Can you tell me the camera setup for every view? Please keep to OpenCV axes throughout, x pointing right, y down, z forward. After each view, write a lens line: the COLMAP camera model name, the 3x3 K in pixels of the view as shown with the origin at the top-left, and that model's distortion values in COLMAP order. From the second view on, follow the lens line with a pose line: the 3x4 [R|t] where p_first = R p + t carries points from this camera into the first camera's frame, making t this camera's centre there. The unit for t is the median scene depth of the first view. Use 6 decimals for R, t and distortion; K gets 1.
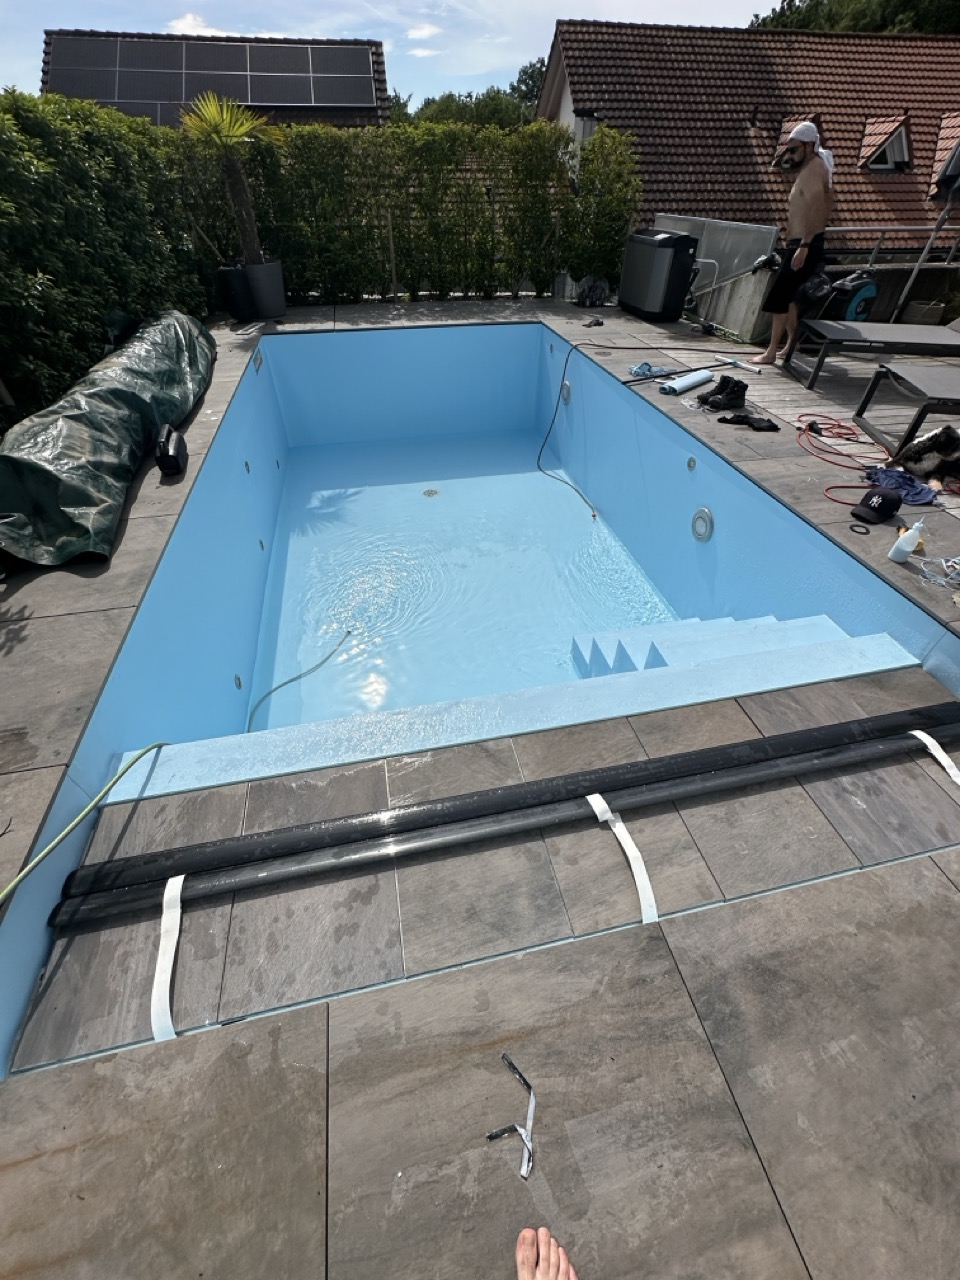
lens RADIAL K [[508.0, 0, 483.1], [0, 508.0, 638.7], [0, 0, 1]] dist [0.000346, 0.000108]
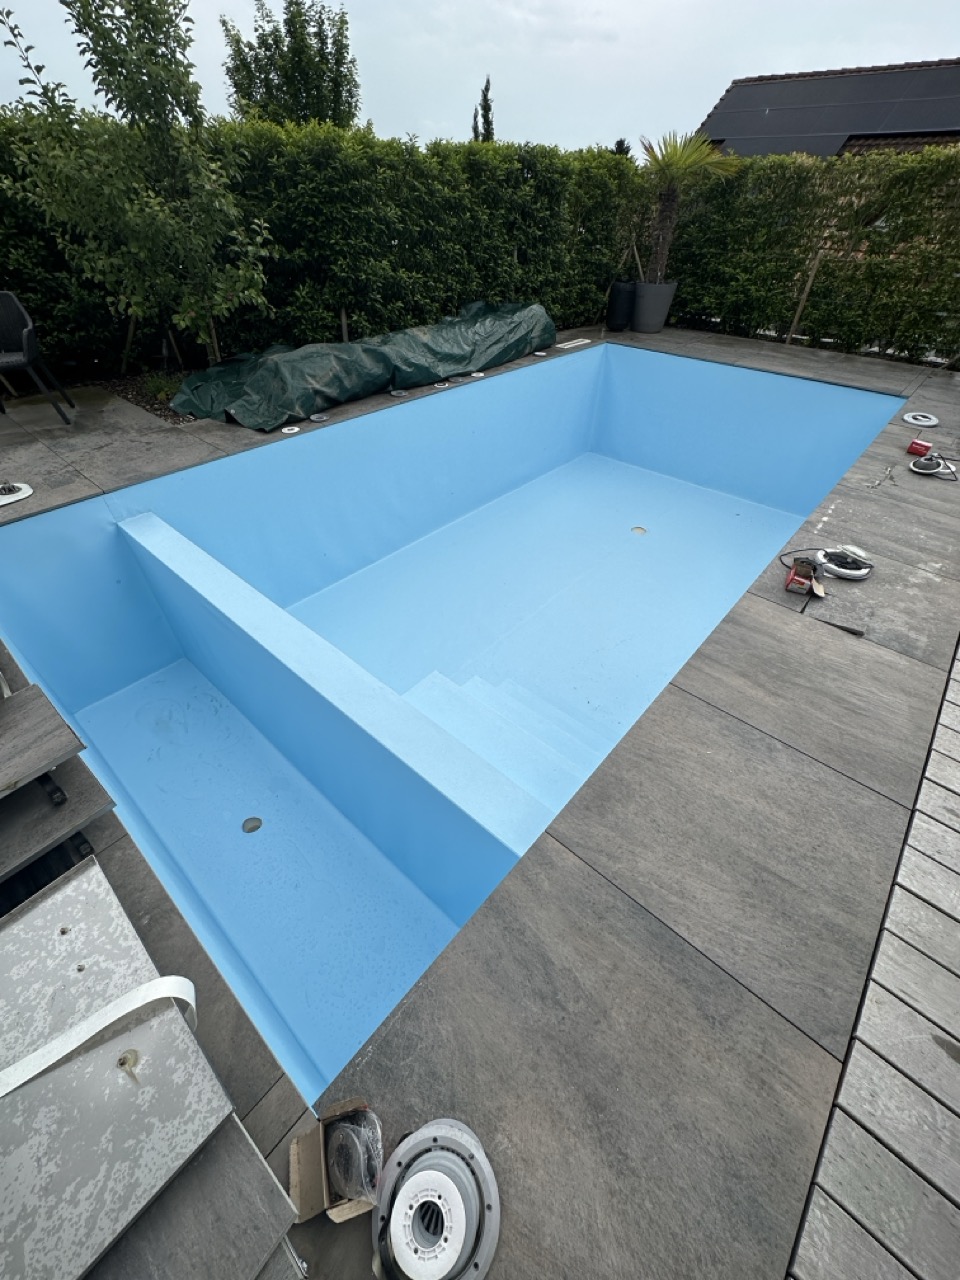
lens RADIAL K [[511.3, 0, 482.2], [0, 511.3, 638.7], [0, 0, 1]] dist [-0.002098, 0.000218]
pose [[0.599061, 0.535209, -0.595548, 0.322459], [-0.554505, 0.813865, 0.173630, -0.091085], [0.577624, 0.226219, 0.784331, 0.094549]]
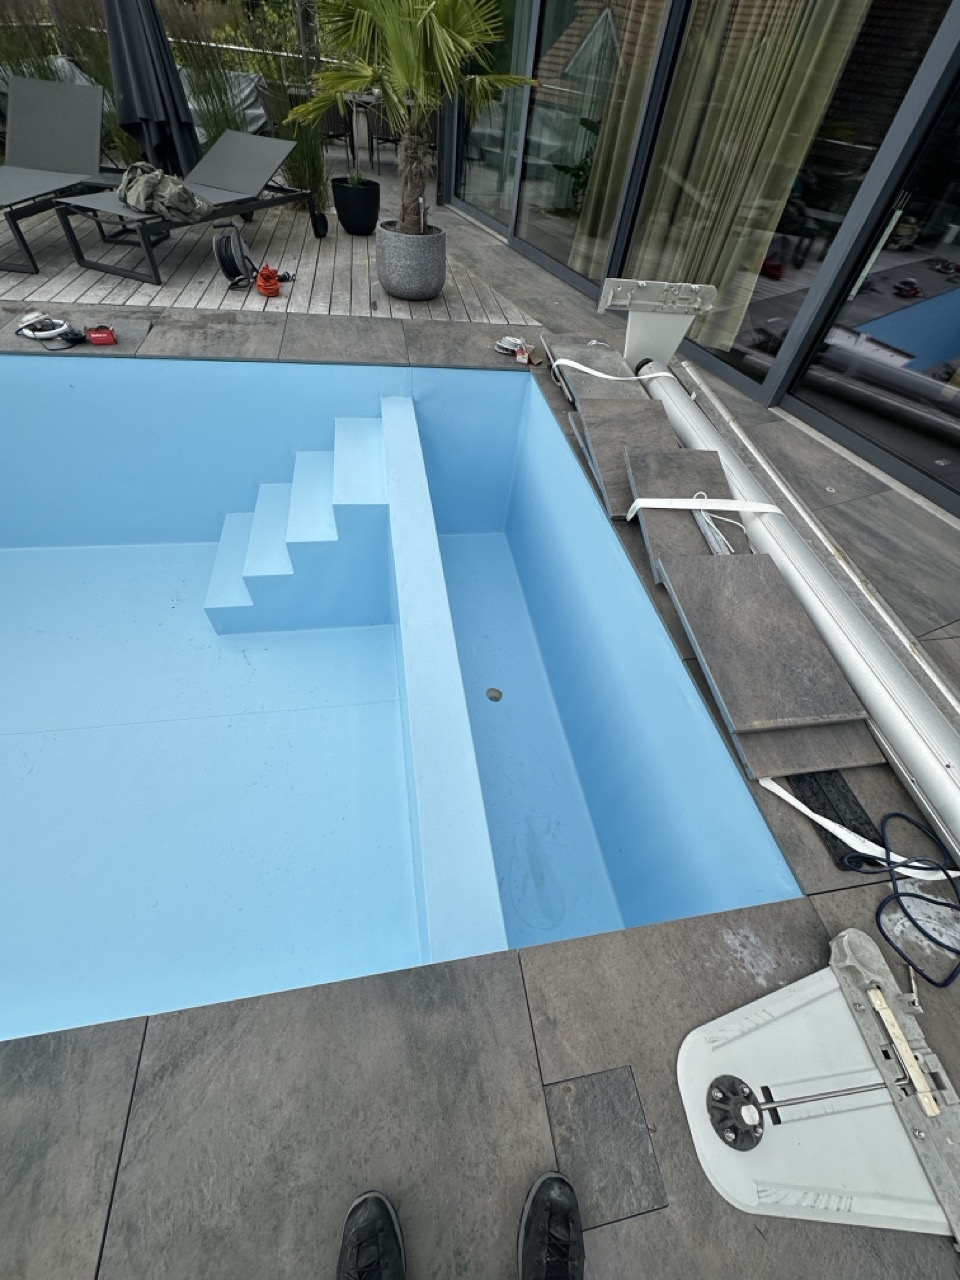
lens RADIAL K [[511.3, 0, 482.2], [0, 511.3, 638.7], [0, 0, 1]] dist [-0.002098, 0.000218]
pose [[0.042117, -0.759514, 0.649126, -0.206277], [0.604811, 0.536519, 0.588515, -0.102768], [-0.795254, 0.367812, 0.481959, 0.107779]]
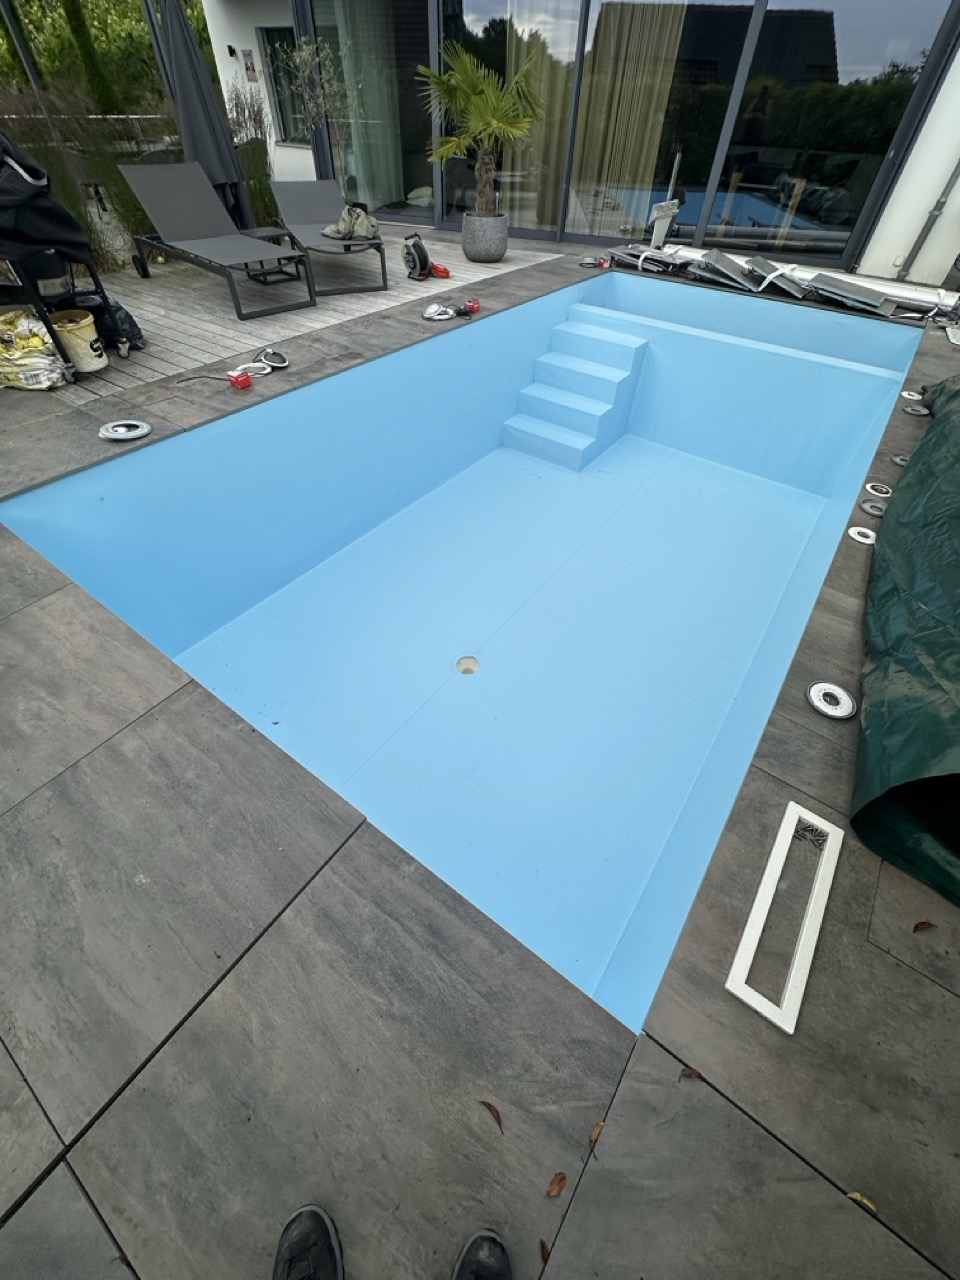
lens RADIAL K [[511.3, 0, 482.2], [0, 511.3, 638.7], [0, 0, 1]] dist [-0.002098, 0.000218]
pose [[-0.671045, -0.555187, 0.491392, -0.317000], [0.478511, 0.181947, 0.859024, -0.642881], [-0.566327, 0.811580, 0.143568, 0.697701]]
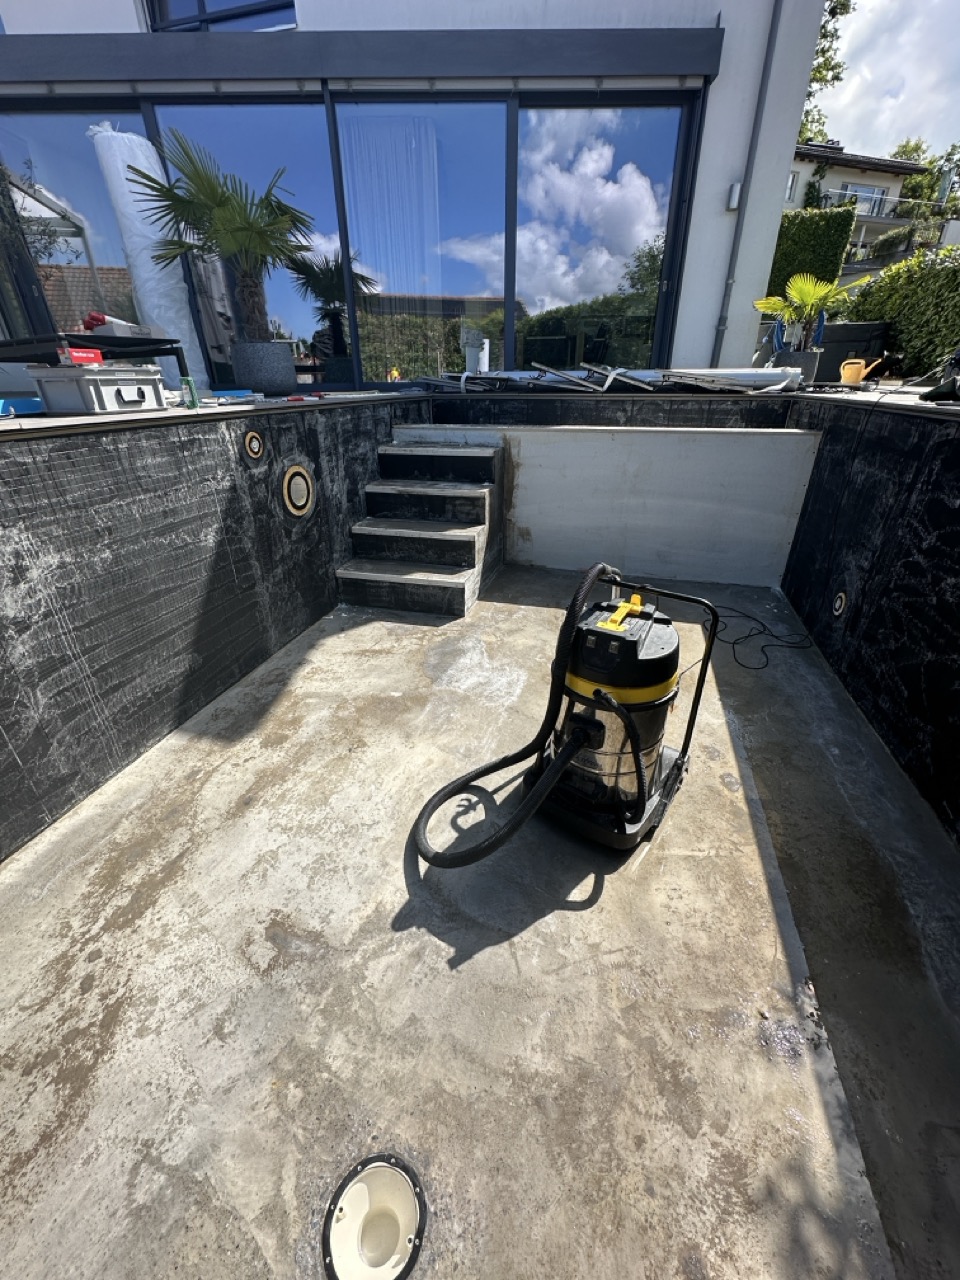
lens RADIAL K [[511.3, 0, 482.2], [0, 511.3, 638.7], [0, 0, 1]] dist [-0.002098, 0.000218]
pose [[-0.890031, -0.204767, 0.407326, -0.130925], [0.312446, 0.376667, 0.872066, -0.395795], [-0.331997, 0.903434, -0.271267, 0.679393]]
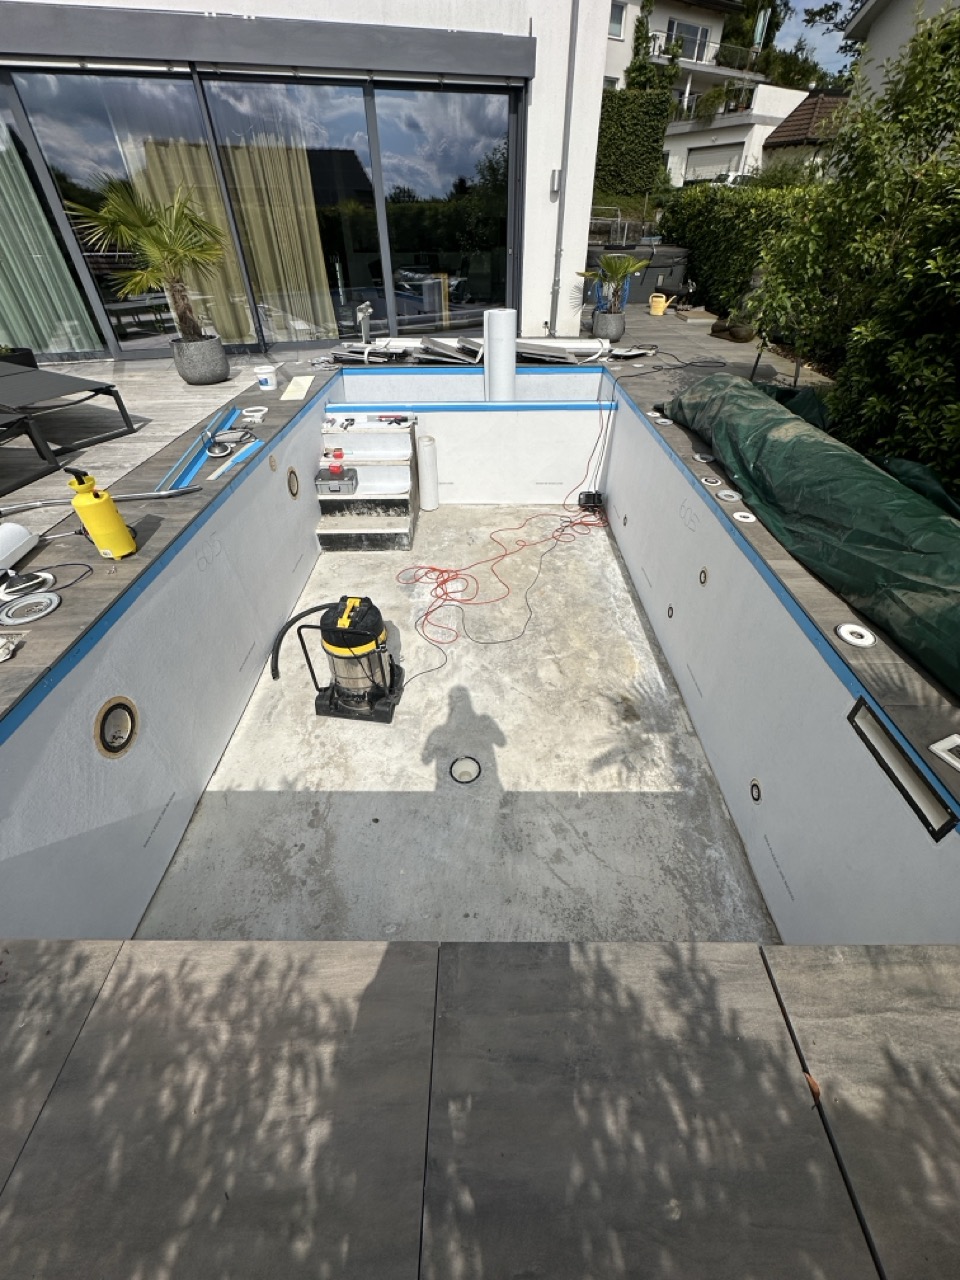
lens RADIAL K [[508.0, 0, 483.1], [0, 508.0, 638.7], [0, 0, 1]] dist [0.000346, 0.000108]
pose [[-0.977616, -0.131529, 0.164216, -0.156321], [0.144811, 0.145573, 0.978692, -0.686712], [-0.152632, 0.980565, -0.123268, 0.736596]]
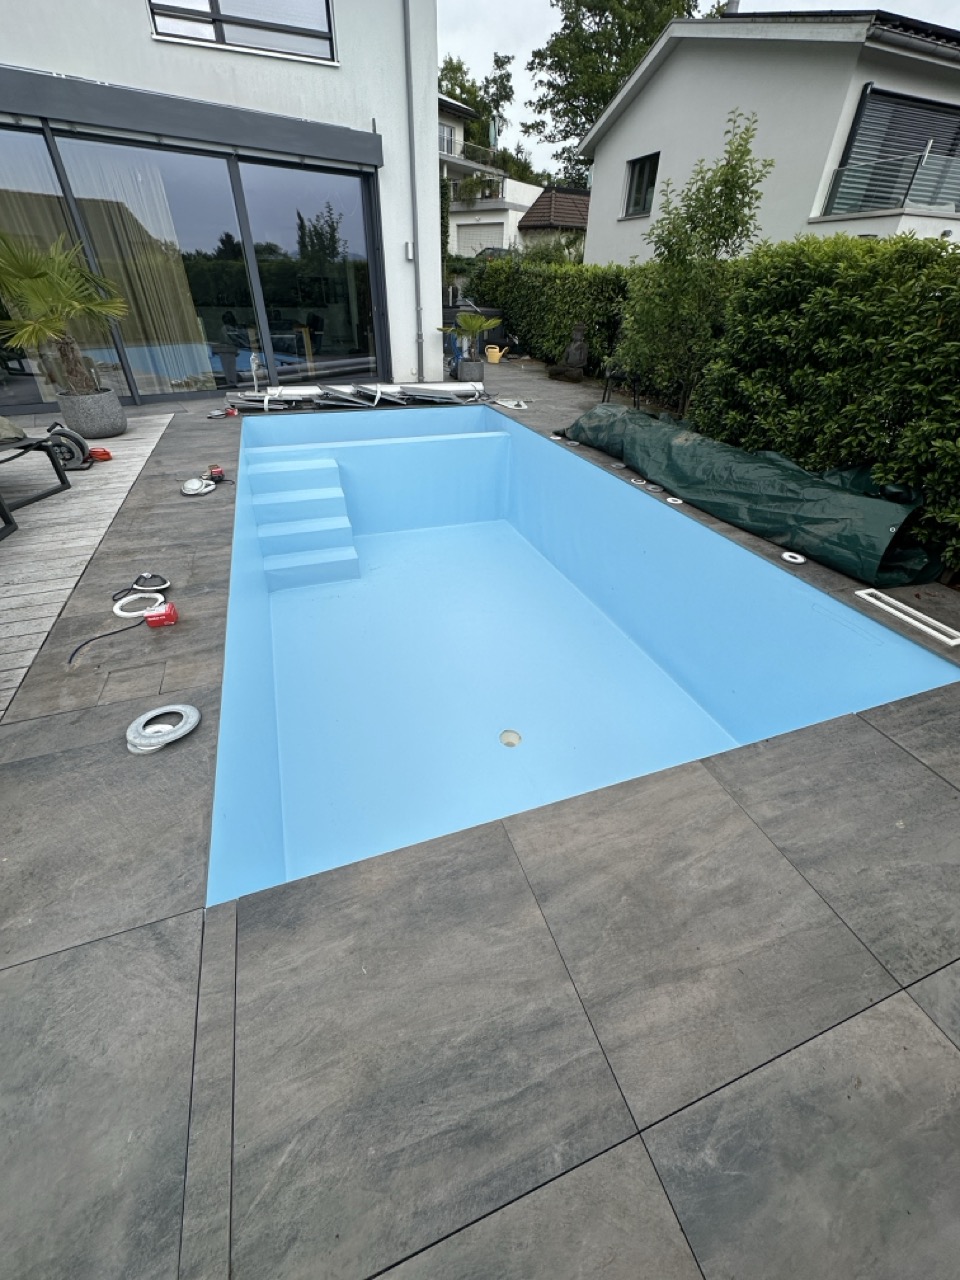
lens RADIAL K [[508.0, 0, 483.1], [0, 508.0, 638.7], [0, 0, 1]] dist [0.000346, 0.000108]
pose [[-0.989713, 0.059550, -0.130083, 0.011547], [-0.114511, 0.215320, 0.969806, -0.753944], [0.085761, 0.974726, -0.206286, 0.803443]]
